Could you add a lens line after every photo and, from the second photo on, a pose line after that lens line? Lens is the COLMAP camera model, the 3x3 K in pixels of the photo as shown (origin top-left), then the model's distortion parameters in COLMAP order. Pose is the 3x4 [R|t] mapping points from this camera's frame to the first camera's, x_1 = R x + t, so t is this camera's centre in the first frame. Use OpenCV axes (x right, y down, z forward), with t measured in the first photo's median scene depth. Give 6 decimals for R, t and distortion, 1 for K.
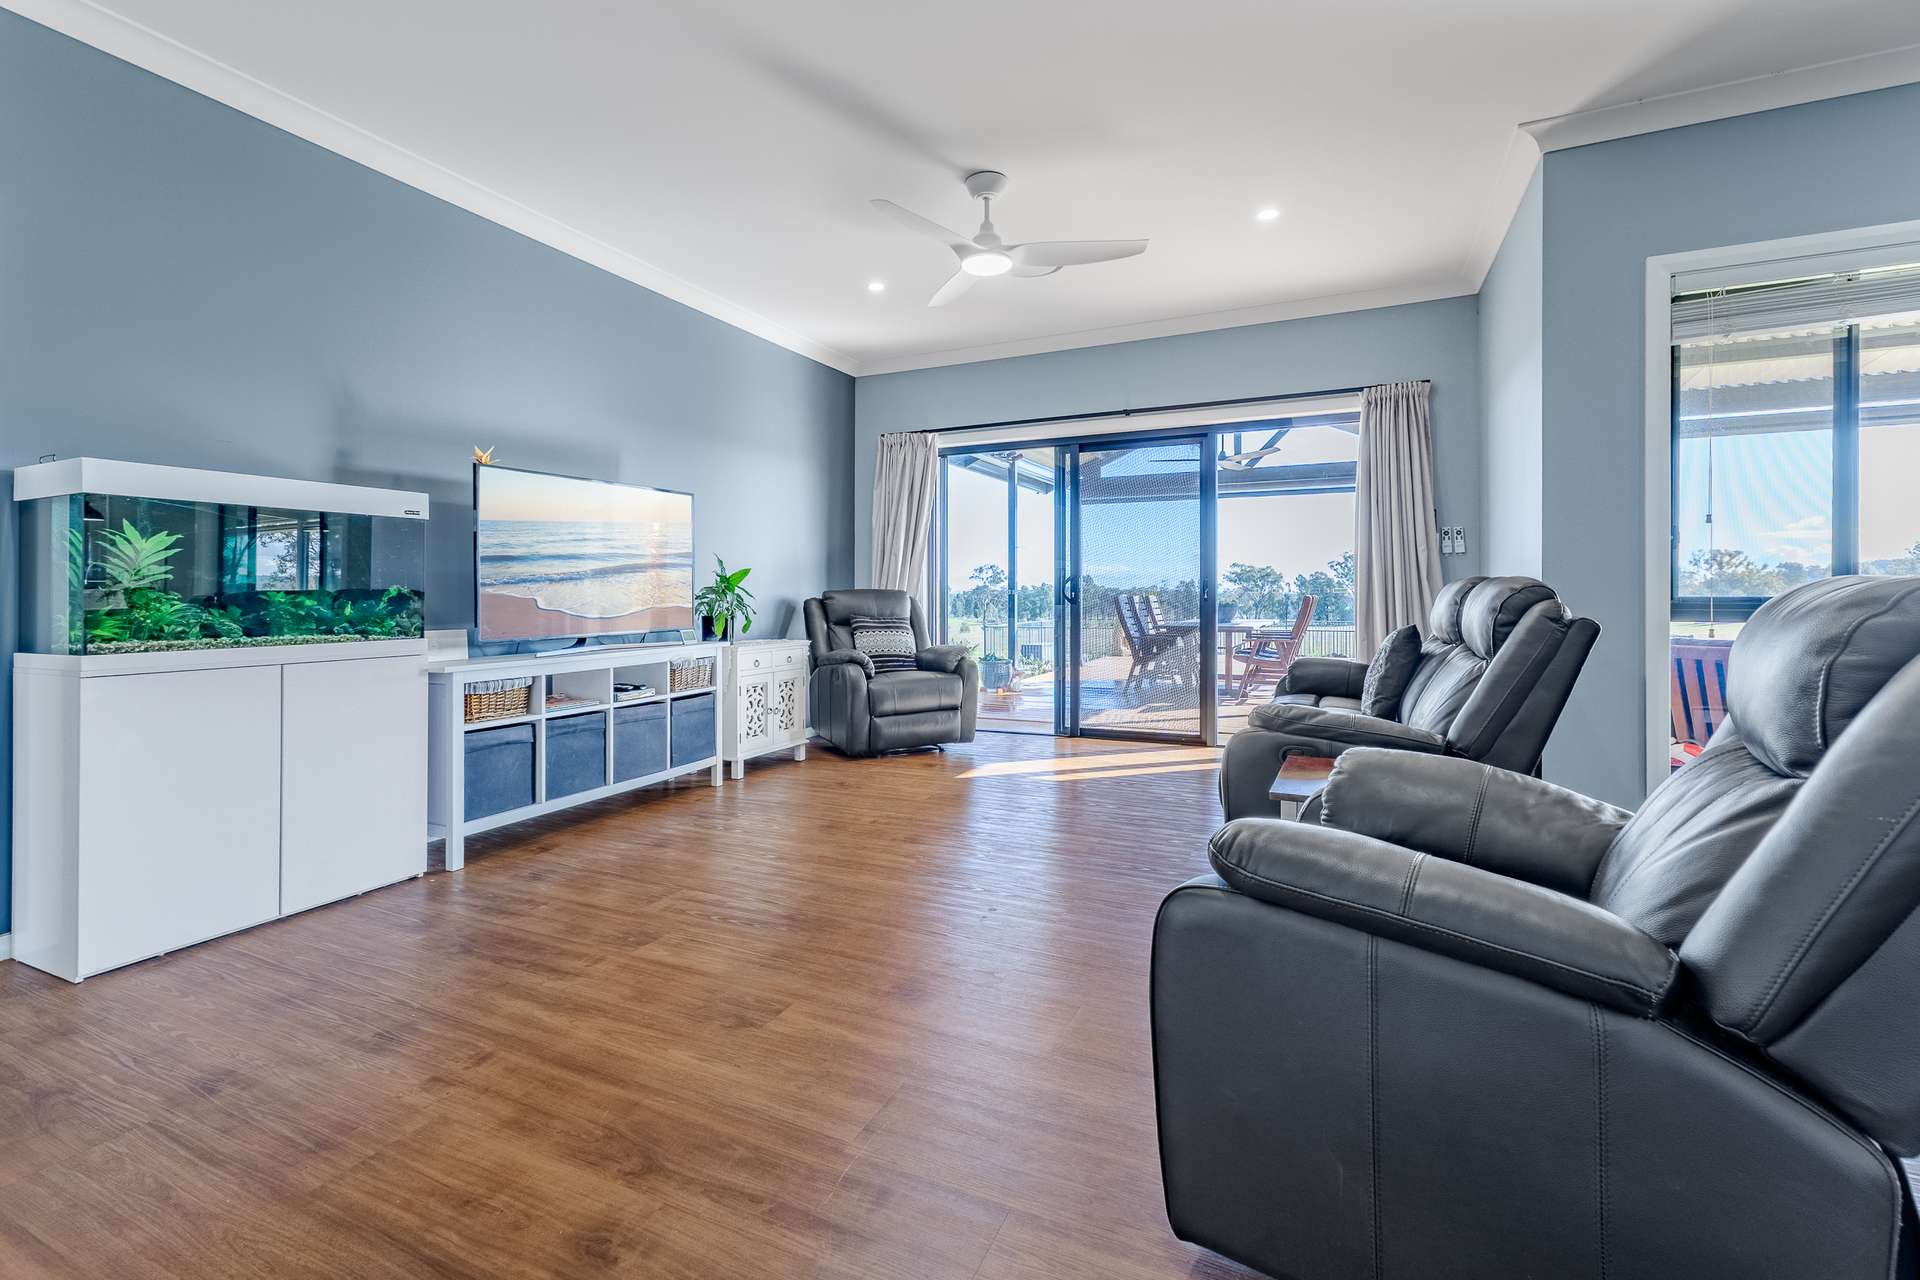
lens RADIAL K [[839.5, 0, 954.7], [0, 839.5, 608.8], [0, 0, 1]] dist [-0.034422, -0.000131]
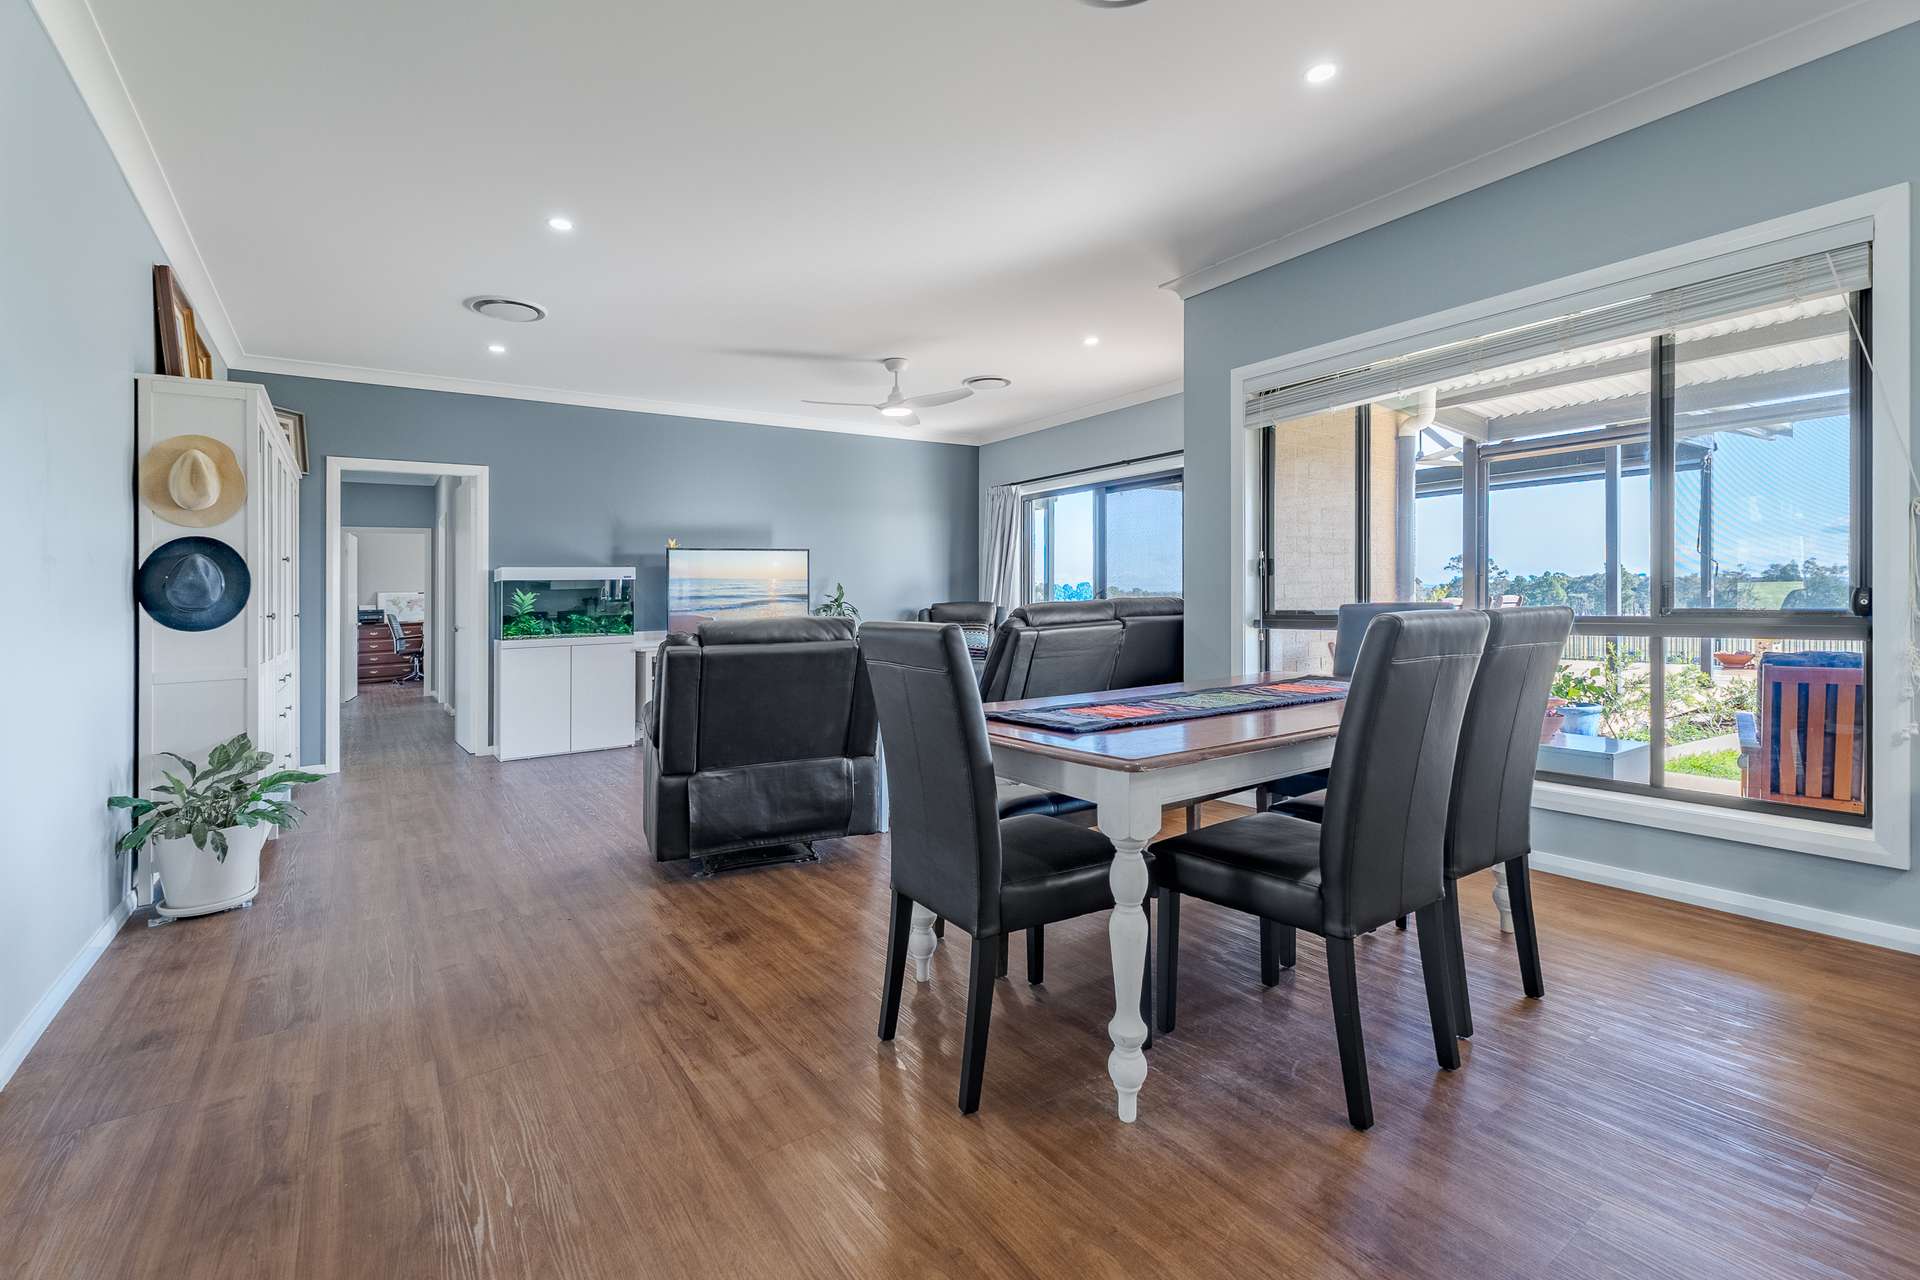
lens RADIAL K [[839.5, 0, 954.7], [0, 839.5, 608.8], [0, 0, 1]] dist [-0.034422, -0.000131]
pose [[0.869151, -0.005315, -0.494518, 1.032993], [0.008503, 0.999955, 0.004199, -0.030007], [0.494473, -0.007854, 0.869157, -0.426478]]
